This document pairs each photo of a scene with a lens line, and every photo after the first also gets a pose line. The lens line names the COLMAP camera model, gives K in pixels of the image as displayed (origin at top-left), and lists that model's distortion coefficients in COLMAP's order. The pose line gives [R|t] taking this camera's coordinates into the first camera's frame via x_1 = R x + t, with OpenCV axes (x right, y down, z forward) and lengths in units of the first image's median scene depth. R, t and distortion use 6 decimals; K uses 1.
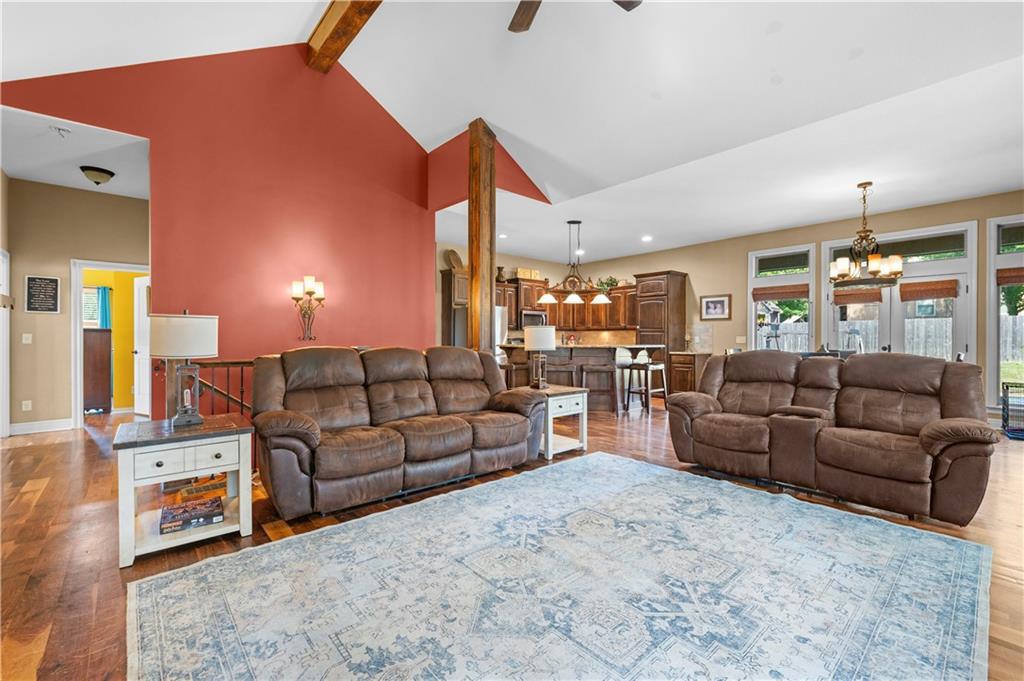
lens RADIAL K [[435.4, 0, 516.3], [0, 435.4, 336.2], [0, 0, 1]] dist [0.013643, -0.004917]
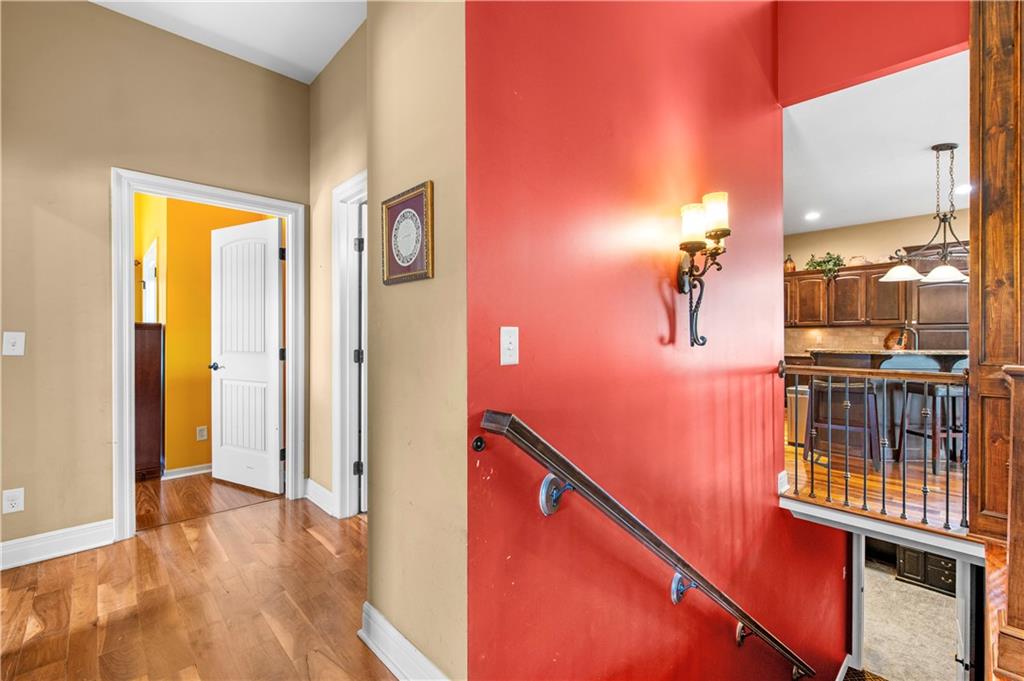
lens RADIAL K [[435.4, 0, 521.2], [0, 435.4, 336.7], [0, 0, 1]] dist [0.013643, -0.004917]
pose [[0.999224, -0.003779, 0.039215, -0.961357], [0.003613, 0.999984, 0.004312, -0.007596], [-0.039230, -0.004167, 0.999222, 0.839160]]
